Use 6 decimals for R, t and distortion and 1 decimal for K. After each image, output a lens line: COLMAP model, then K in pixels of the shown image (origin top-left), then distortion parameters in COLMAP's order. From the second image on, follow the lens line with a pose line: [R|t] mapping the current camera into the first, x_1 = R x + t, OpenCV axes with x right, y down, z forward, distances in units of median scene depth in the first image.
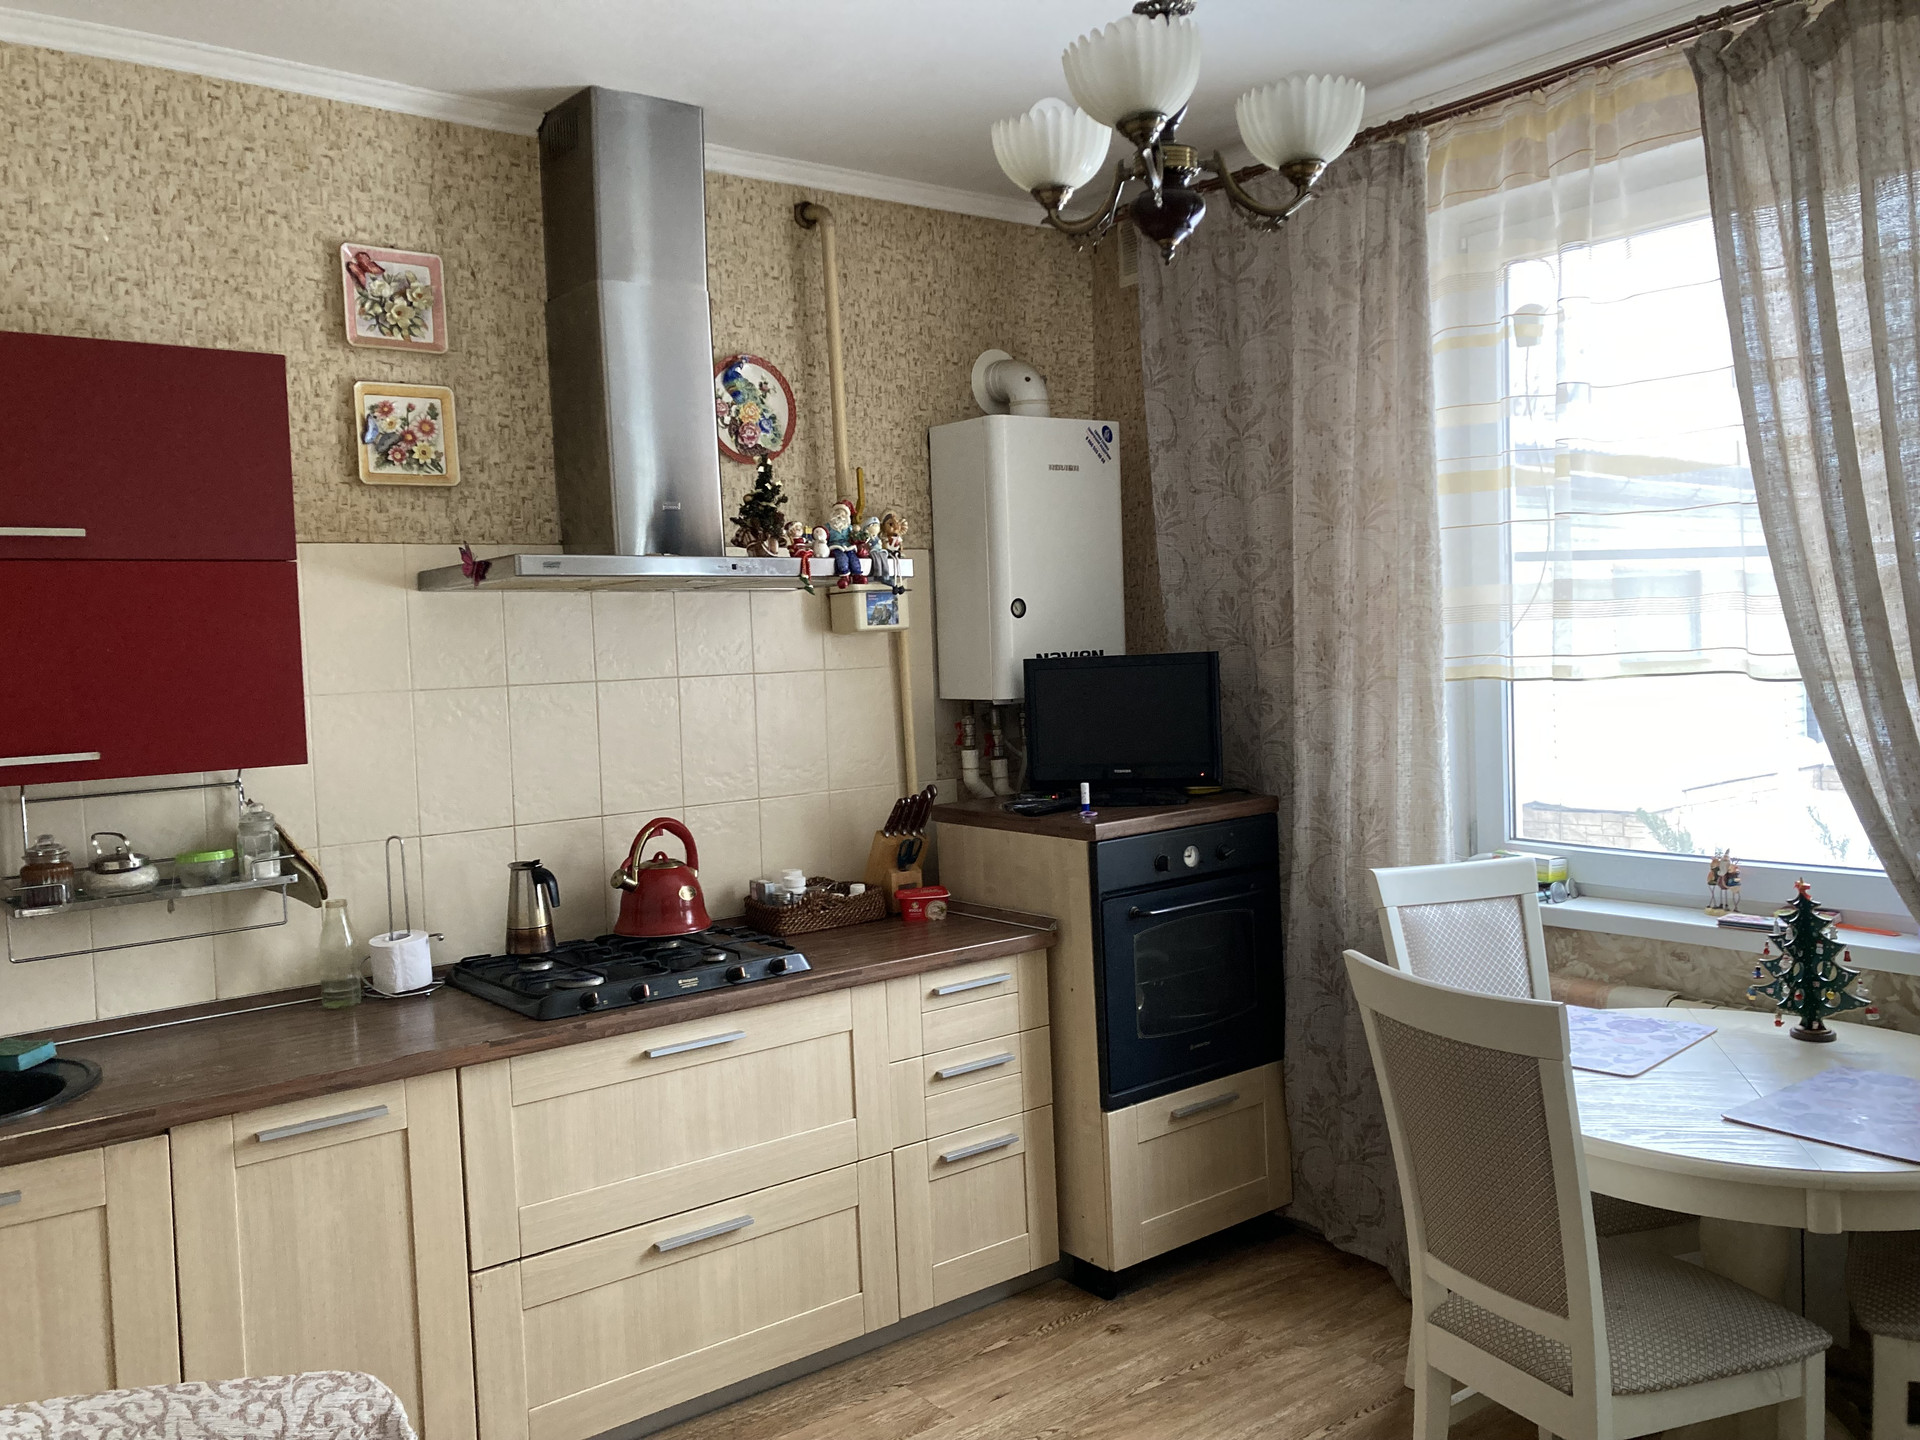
lens RADIAL K [[1548.9, 0, 960.9], [0, 1548.9, 713.5], [0, 0, 1]] dist [-0.004085, 0.001043]
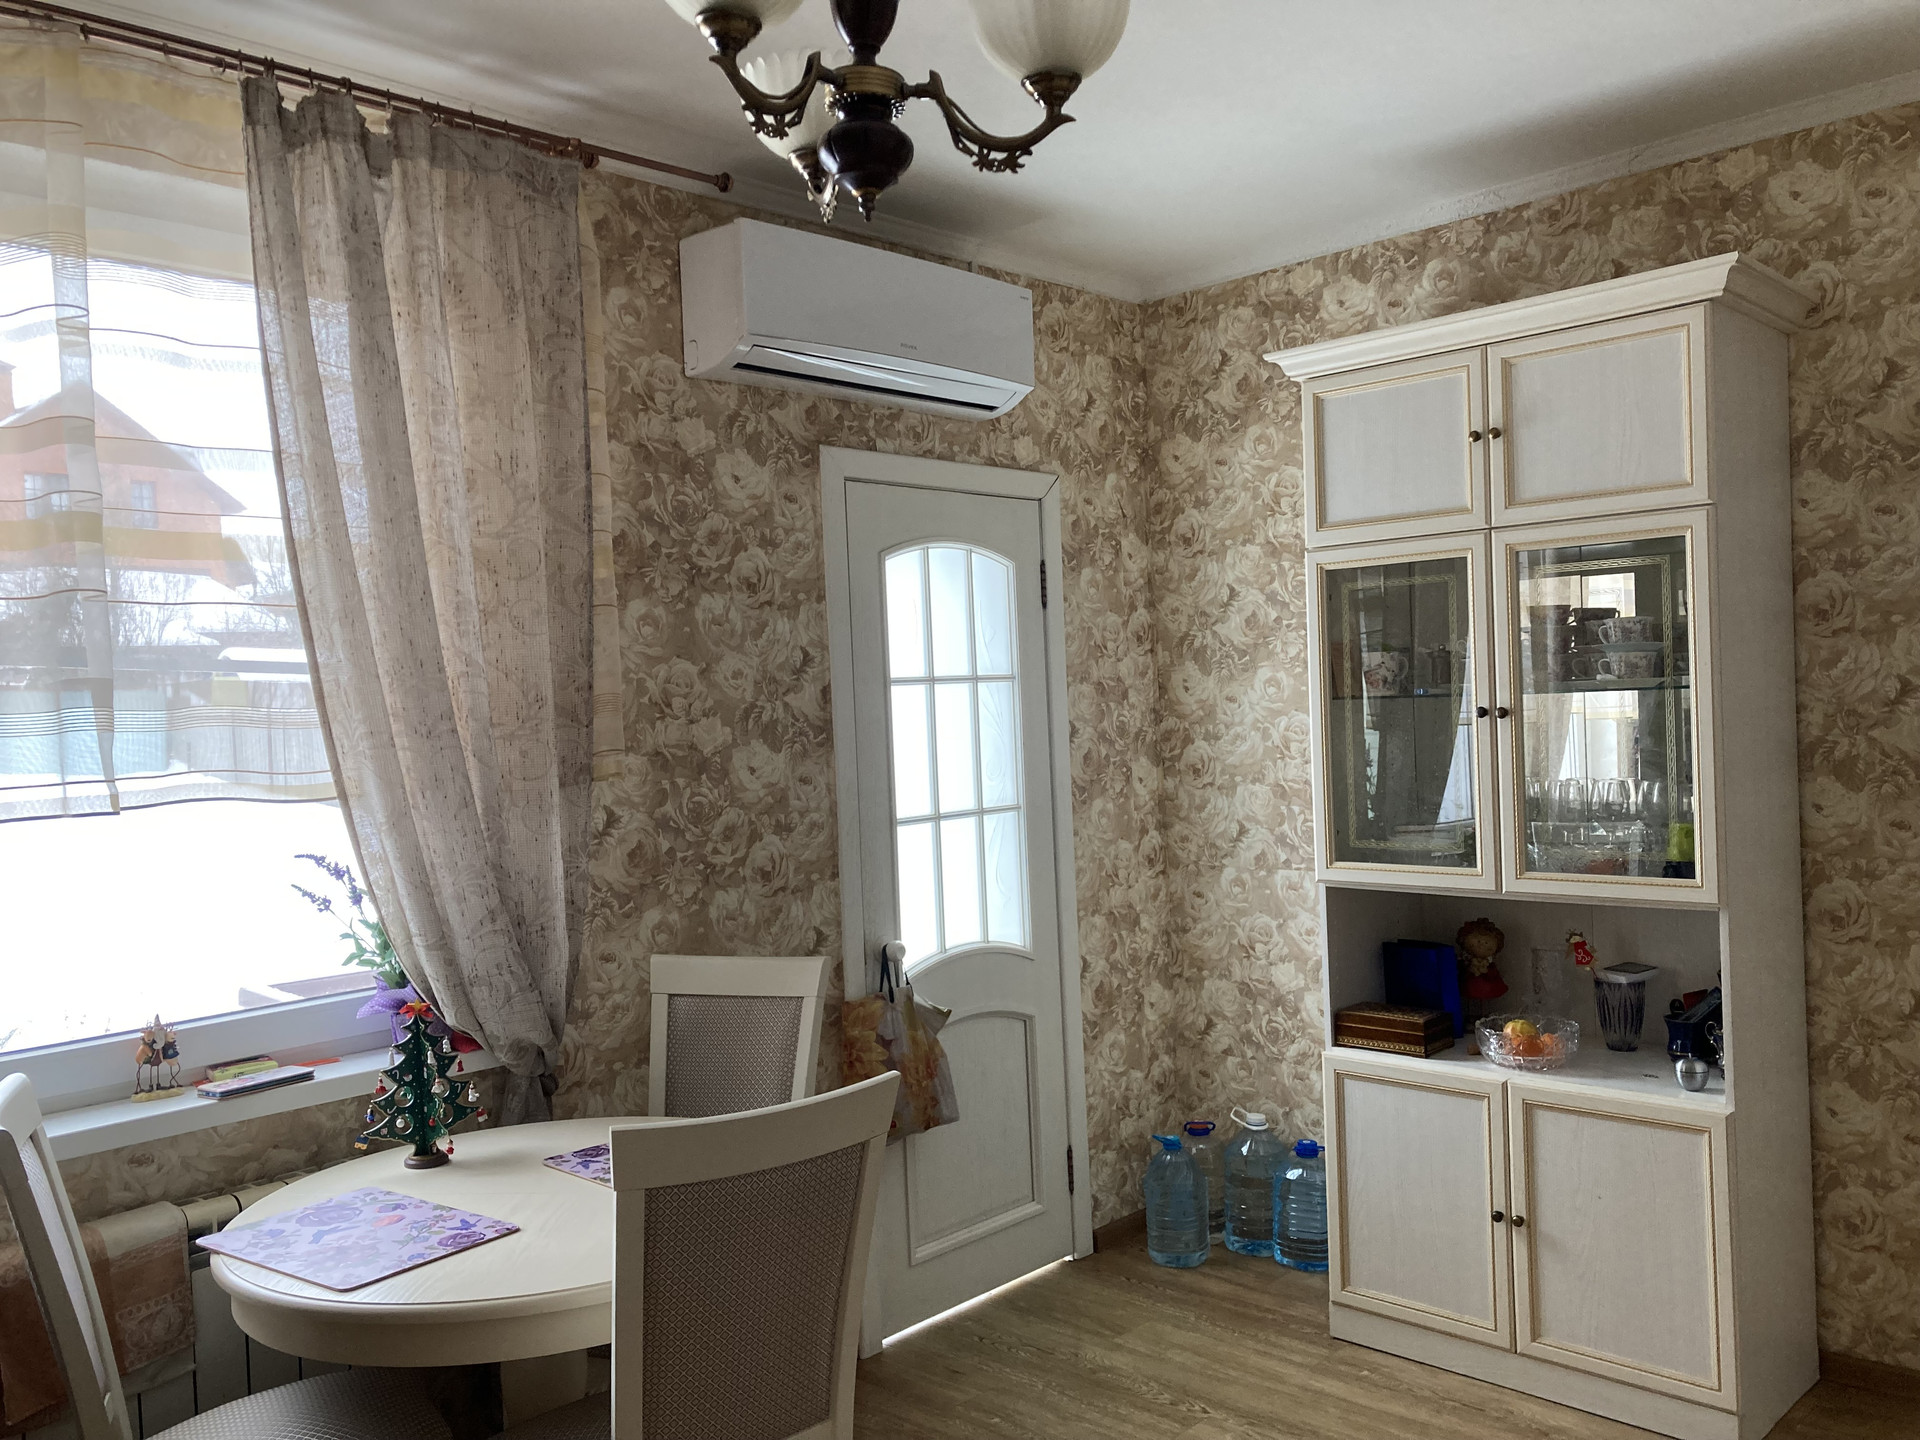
lens RADIAL K [[1548.9, 0, 962.2], [0, 1548.9, 729.7], [0, 0, 1]] dist [-0.004085, 0.001043]
pose [[-0.132968, 0.029435, 0.990683, -0.444557], [0.101435, 0.994714, -0.015940, -0.009234], [-0.985916, 0.098370, -0.135250, 0.763418]]
